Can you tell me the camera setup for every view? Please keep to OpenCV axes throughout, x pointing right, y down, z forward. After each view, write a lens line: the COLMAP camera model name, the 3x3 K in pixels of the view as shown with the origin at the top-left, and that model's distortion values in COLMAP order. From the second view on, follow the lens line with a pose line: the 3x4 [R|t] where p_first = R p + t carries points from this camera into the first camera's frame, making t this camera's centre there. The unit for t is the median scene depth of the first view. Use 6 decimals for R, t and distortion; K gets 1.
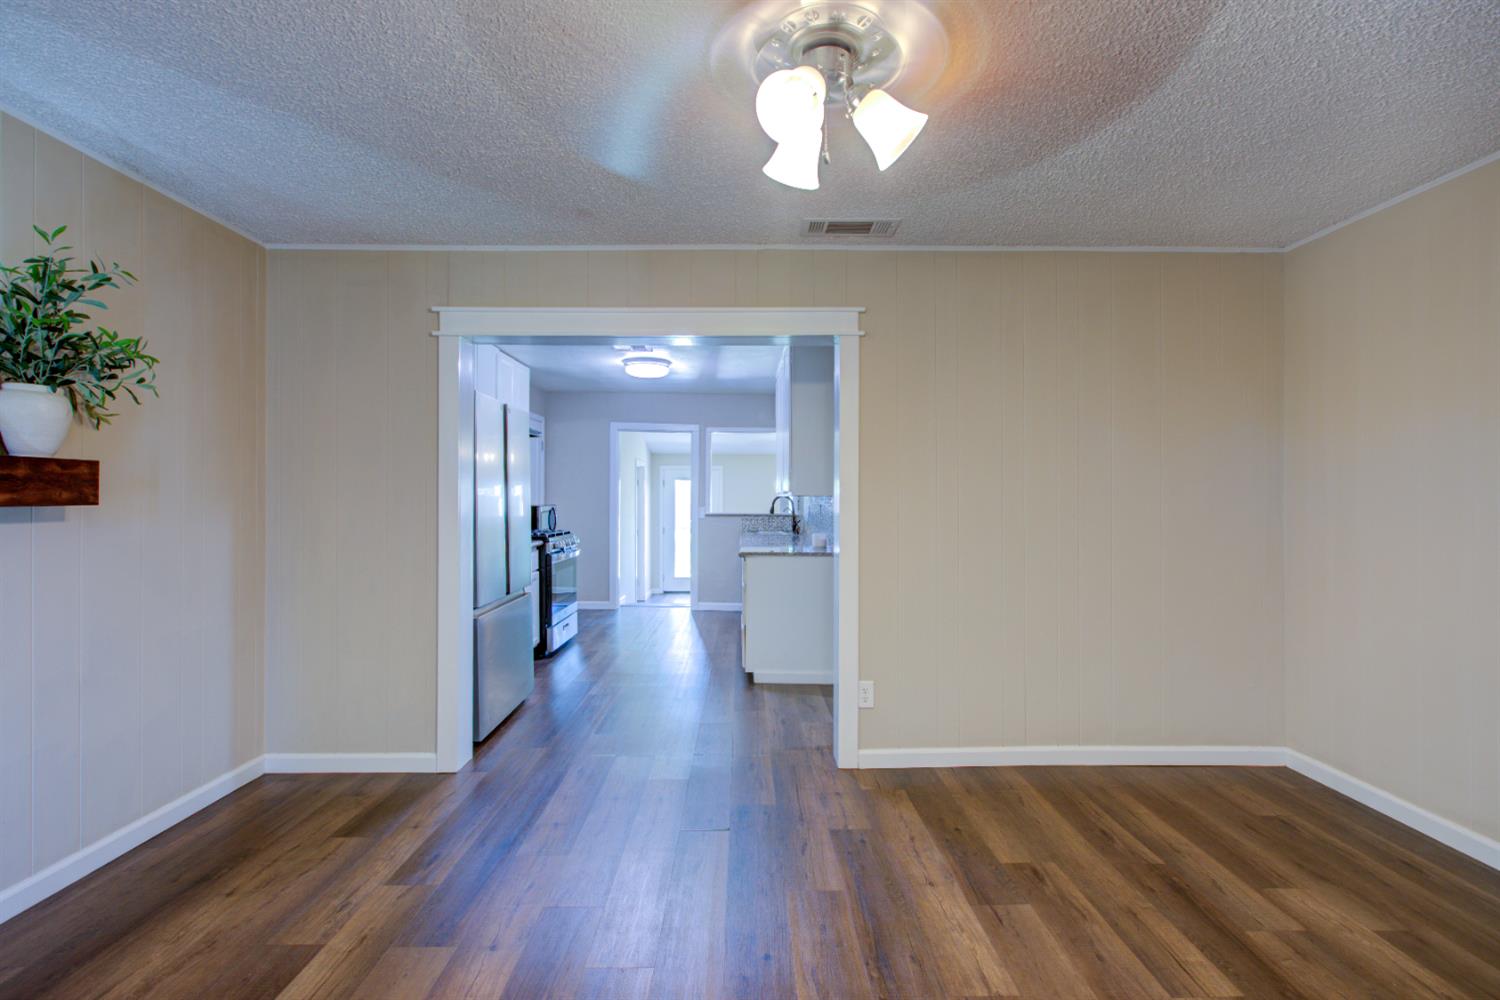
lens RADIAL K [[681.6, 0, 755.0], [0, 681.6, 496.0], [0, 0, 1]] dist [-0.000992, -0.002530]
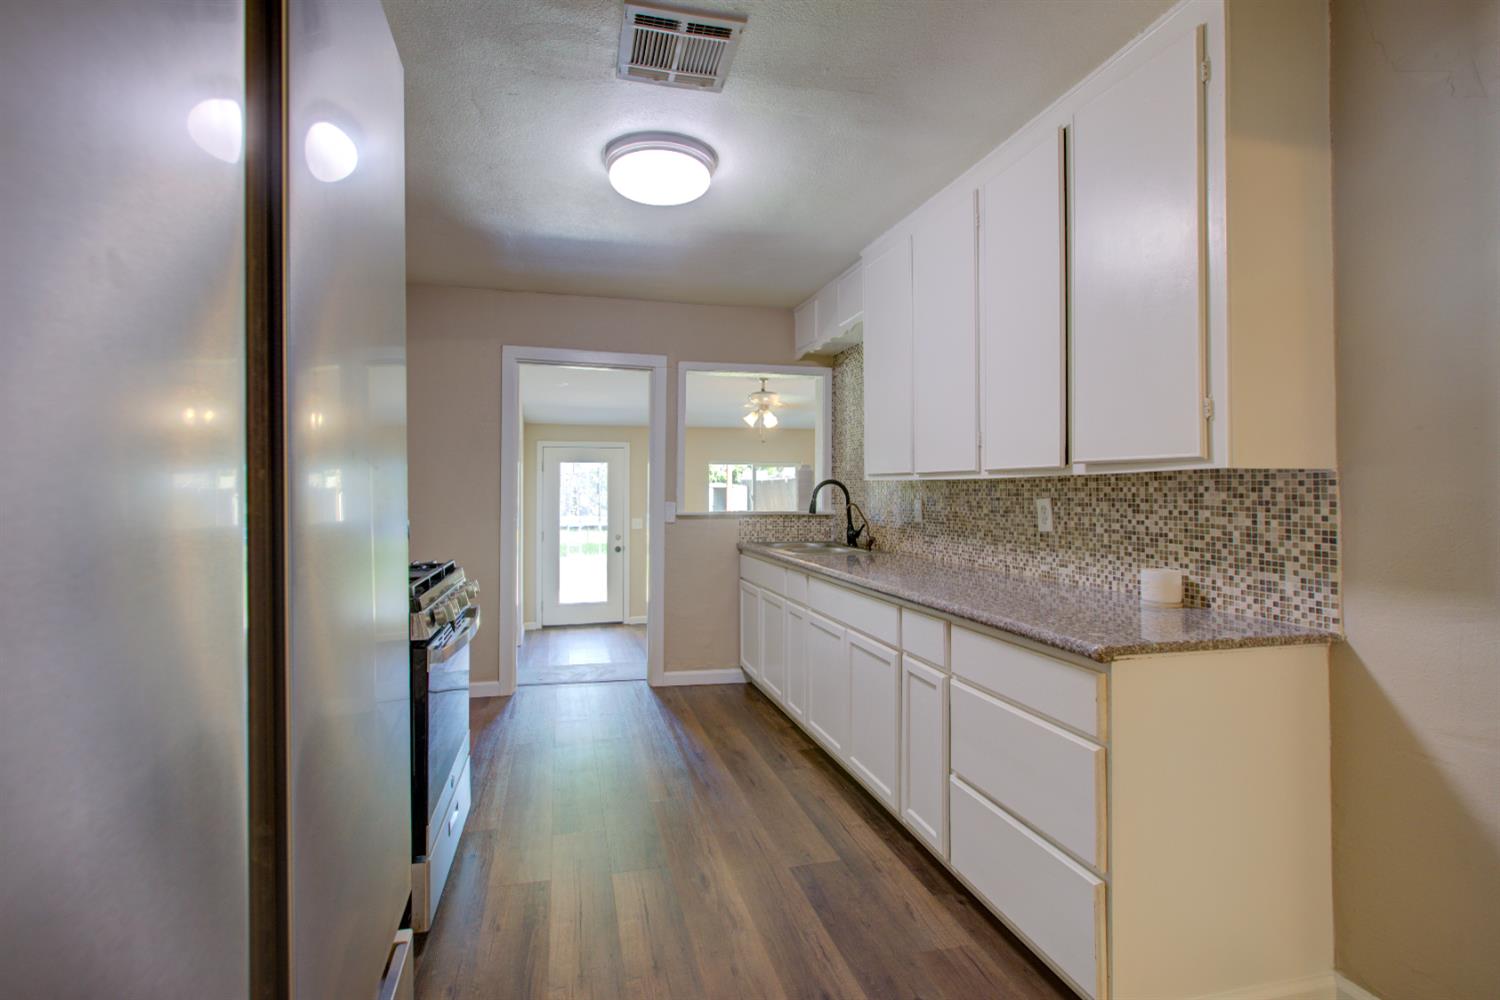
lens RADIAL K [[681.6, 0, 711.4], [0, 681.6, 470.1], [0, 0, 1]] dist [-0.000992, -0.002530]
pose [[0.978874, 0.002372, 0.204449, -0.174771], [0.003128, 0.999642, -0.026576, 0.005196], [-0.204439, 0.026654, 0.978516, 0.480186]]
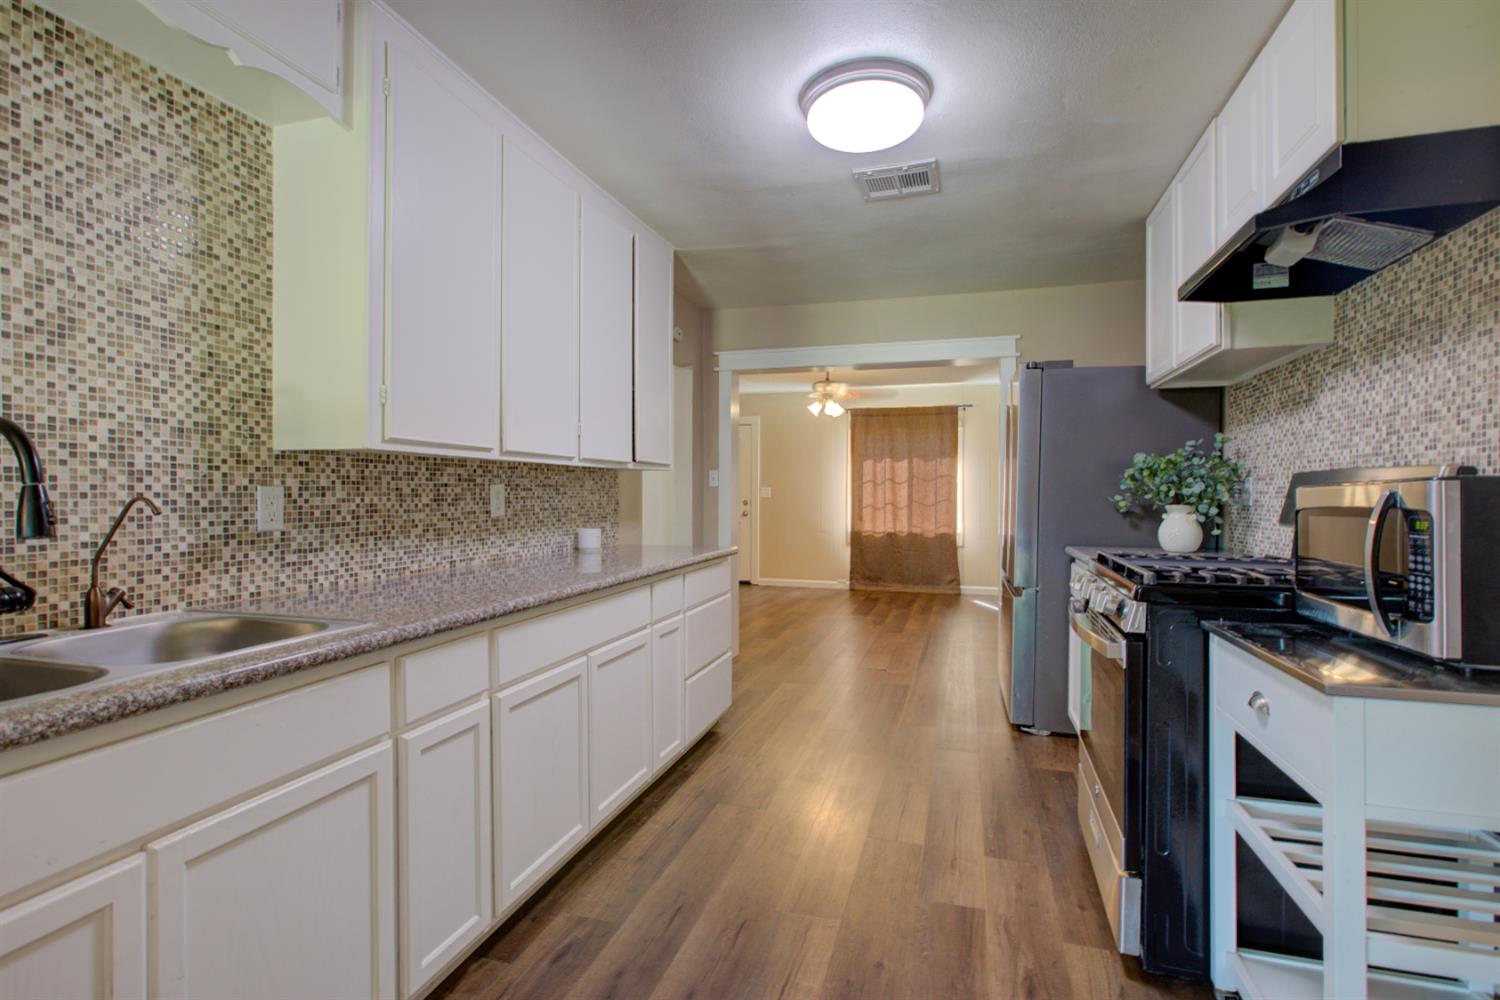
lens RADIAL K [[681.6, 0, 751.5], [0, 681.6, 505.7], [0, 0, 1]] dist [-0.000992, -0.002530]
pose [[-0.949728, -0.010587, 0.312896, -0.177369], [-0.005139, 0.999821, 0.018231, 0.015607], [-0.313033, 0.015706, -0.949612, 1.121995]]
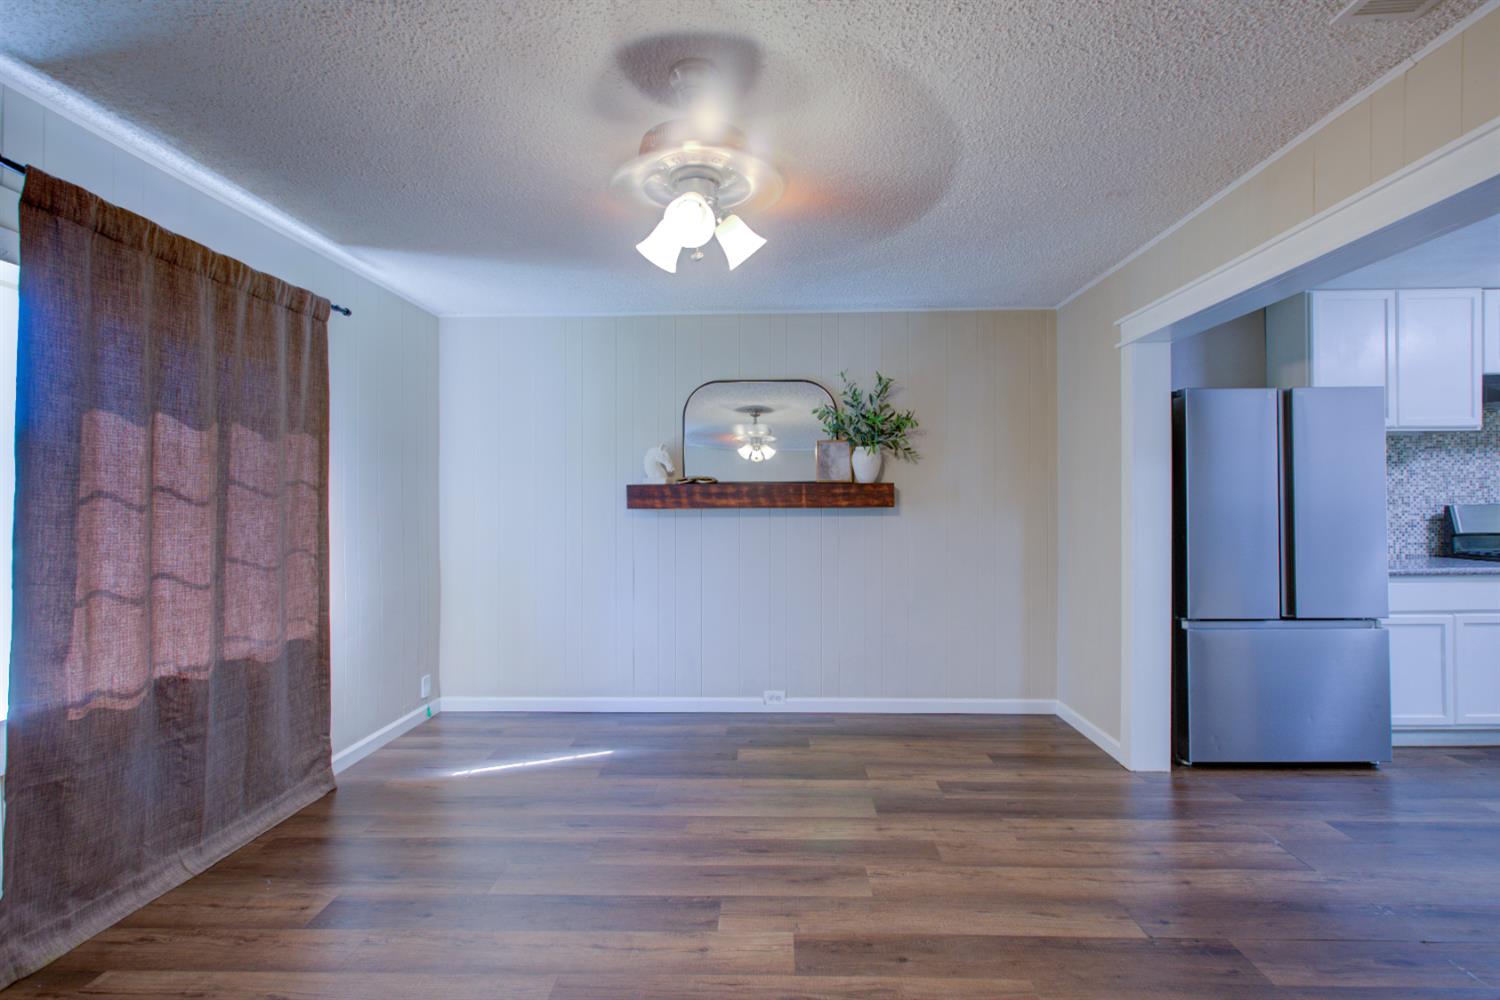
lens RADIAL K [[681.6, 0, 735.4], [0, 681.6, 501.3], [0, 0, 1]] dist [-0.000992, -0.002530]
pose [[-0.074077, -0.001171, -0.997252, 0.279366], [0.007696, 0.999969, -0.001746, -0.000811], [0.997223, -0.007805, -0.074066, 0.218331]]
